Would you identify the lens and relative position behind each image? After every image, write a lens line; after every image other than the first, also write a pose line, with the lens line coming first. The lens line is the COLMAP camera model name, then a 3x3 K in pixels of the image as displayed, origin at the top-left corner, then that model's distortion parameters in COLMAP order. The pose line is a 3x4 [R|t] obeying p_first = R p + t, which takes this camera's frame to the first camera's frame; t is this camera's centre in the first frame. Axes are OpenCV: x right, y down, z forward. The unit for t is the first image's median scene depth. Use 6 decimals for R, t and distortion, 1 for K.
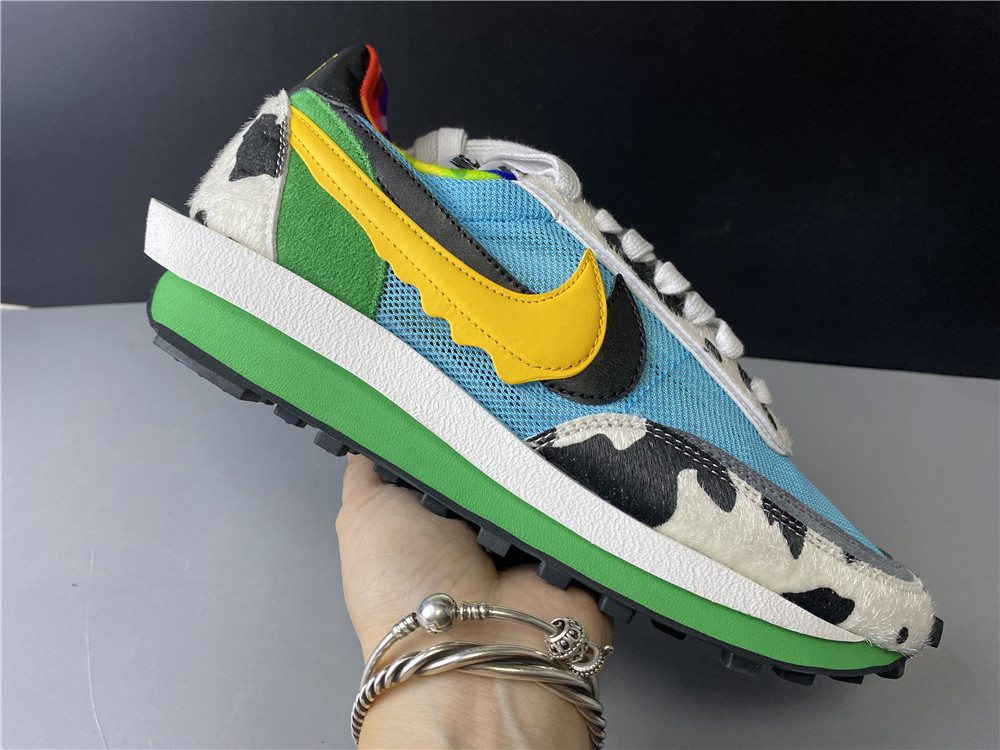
lens RADIAL K [[756.4, 0, 499.6], [0, 756.4, 375.5], [0, 0, 1]] dist [-0.003421, -0.004327]
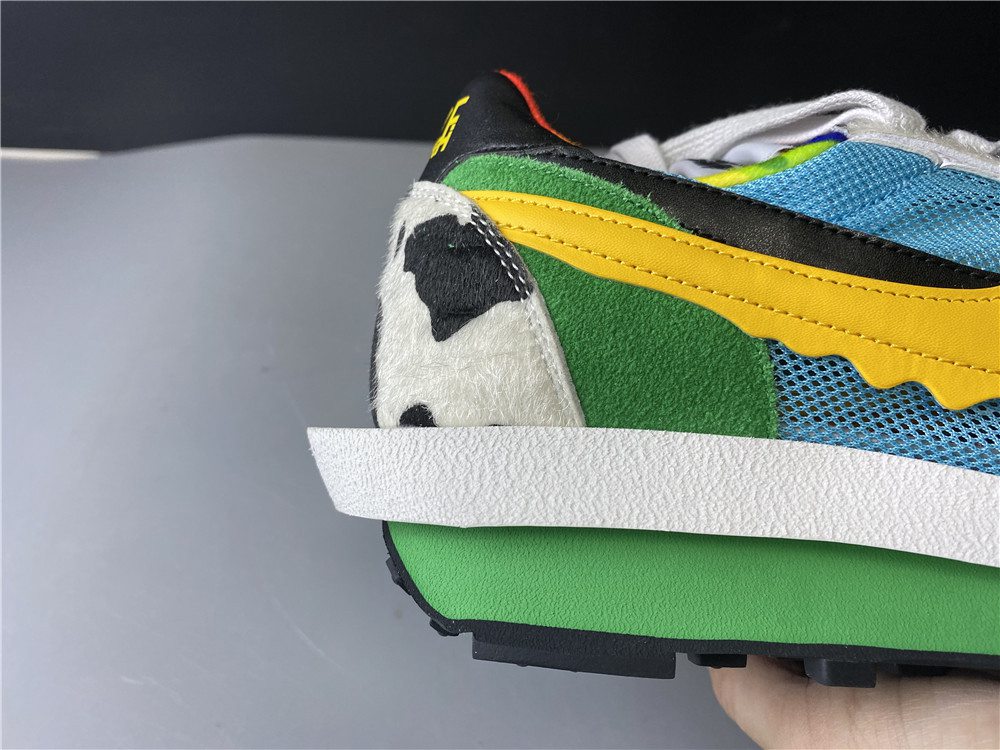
lens RADIAL K [[756.4, 0, 500.2], [0, 756.4, 374.4], [0, 0, 1]] dist [-0.003421, -0.004327]
pose [[0.891516, -0.447384, 0.071043, -0.380743], [0.451861, 0.889354, -0.069792, -0.176357], [-0.031959, 0.094322, 0.995029, 0.419944]]
